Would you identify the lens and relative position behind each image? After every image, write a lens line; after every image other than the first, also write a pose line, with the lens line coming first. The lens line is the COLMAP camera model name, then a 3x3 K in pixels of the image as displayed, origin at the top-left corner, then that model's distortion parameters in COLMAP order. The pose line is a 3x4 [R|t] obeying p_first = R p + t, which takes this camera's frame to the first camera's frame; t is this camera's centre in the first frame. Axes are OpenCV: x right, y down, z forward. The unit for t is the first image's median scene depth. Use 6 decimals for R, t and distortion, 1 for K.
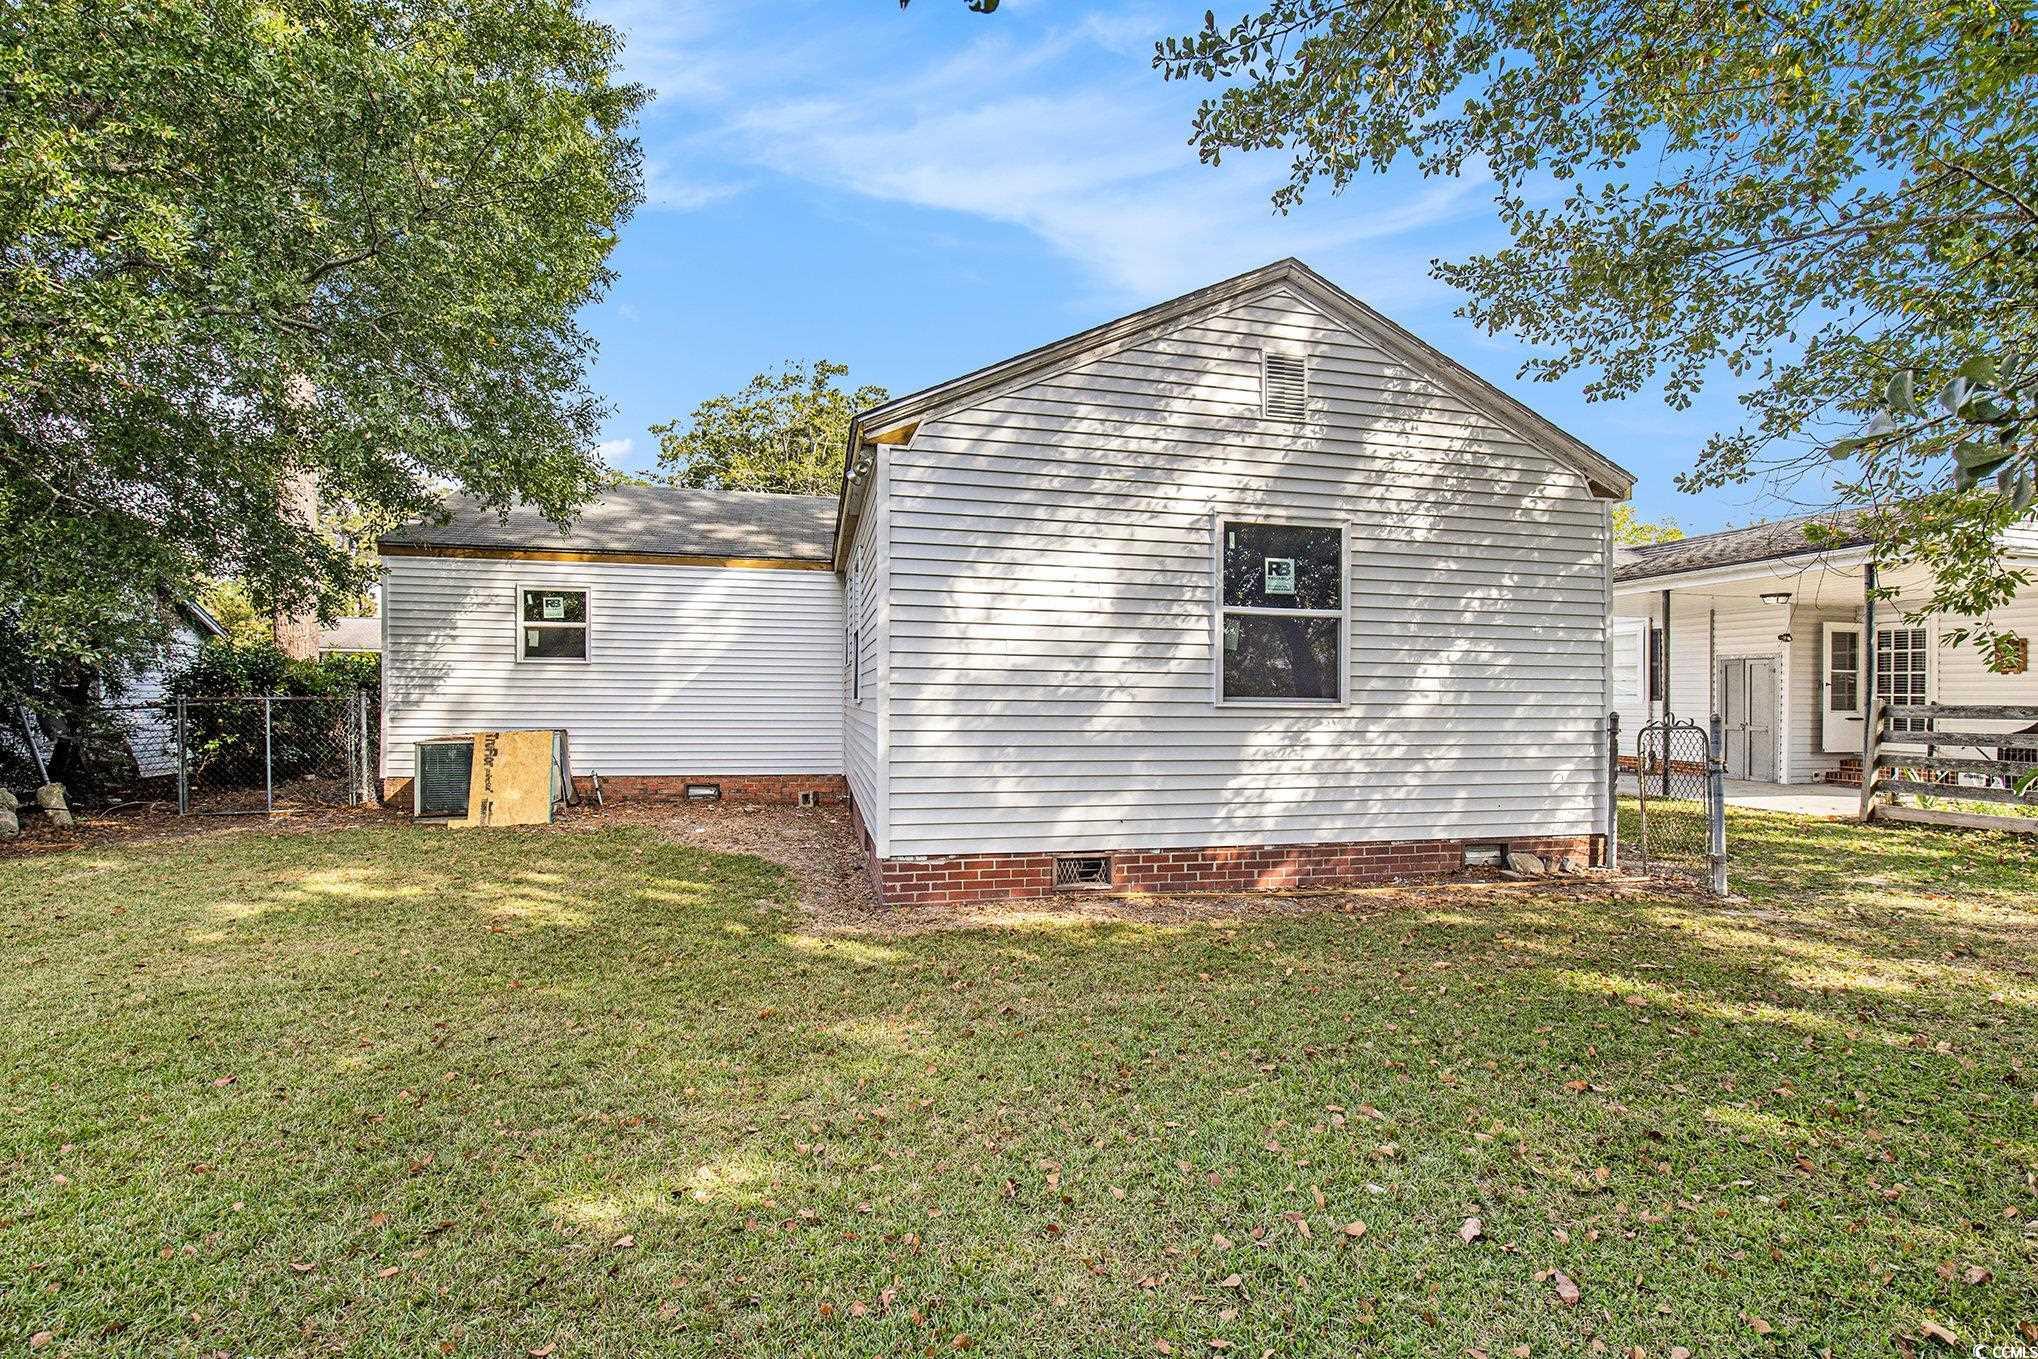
lens RADIAL K [[937.0, 0, 1022.3], [0, 937.0, 687.9], [0, 0, 1]] dist [-0.023807, 0.000895]
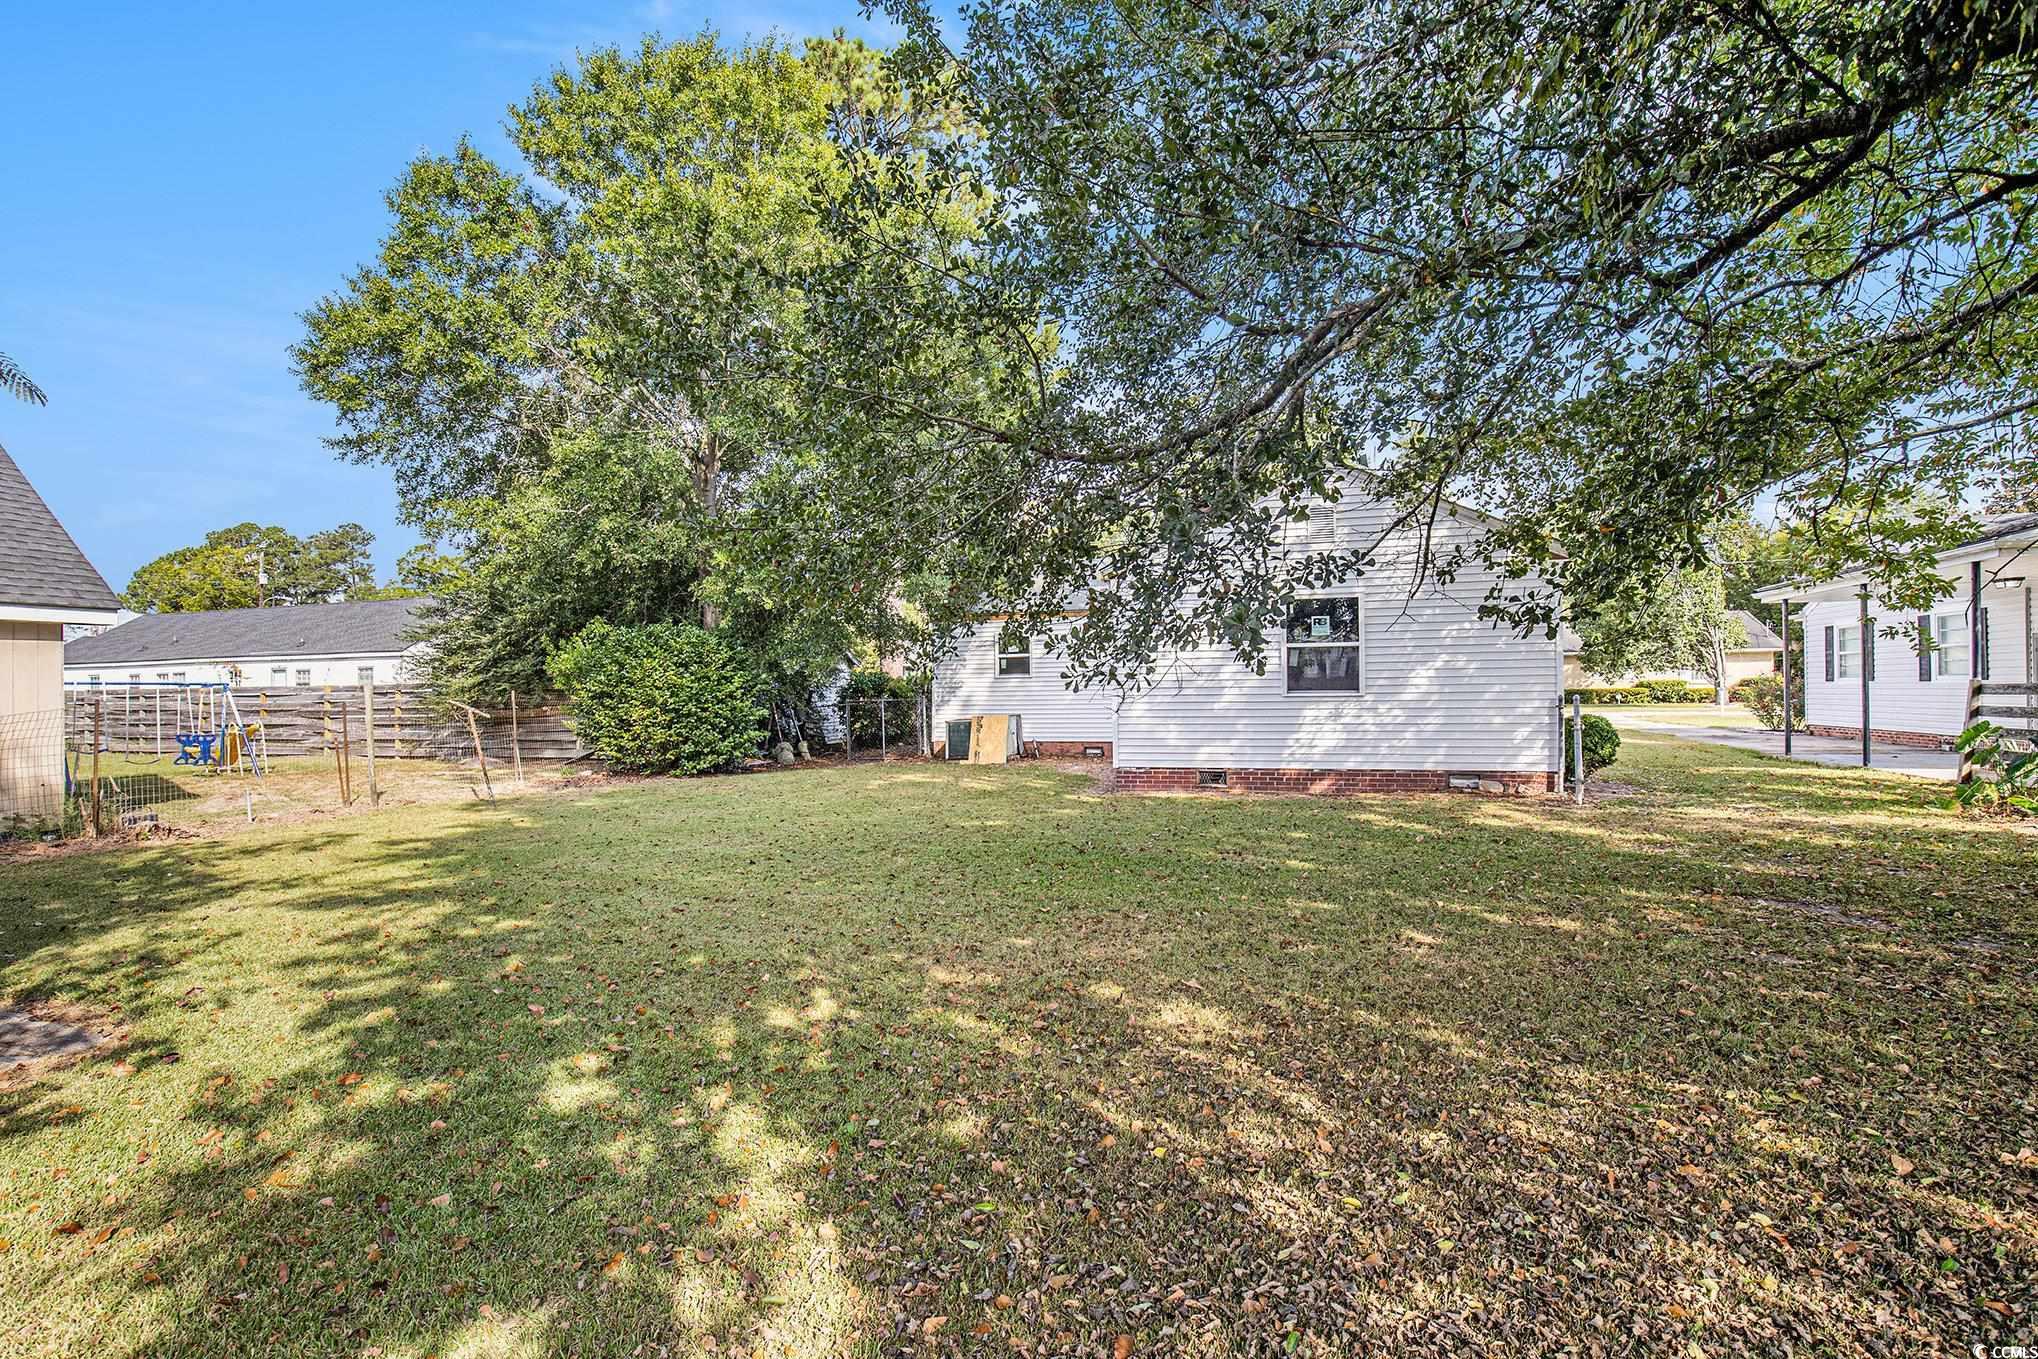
lens RADIAL K [[937.0, 0, 1019.6], [0, 937.0, 687.6], [0, 0, 1]] dist [-0.023807, 0.000895]
pose [[0.865254, -0.023069, -0.500803, 0.494122], [0.026498, 0.999649, -0.000266, -0.008187], [0.500633, -0.013041, 0.865561, -0.662125]]
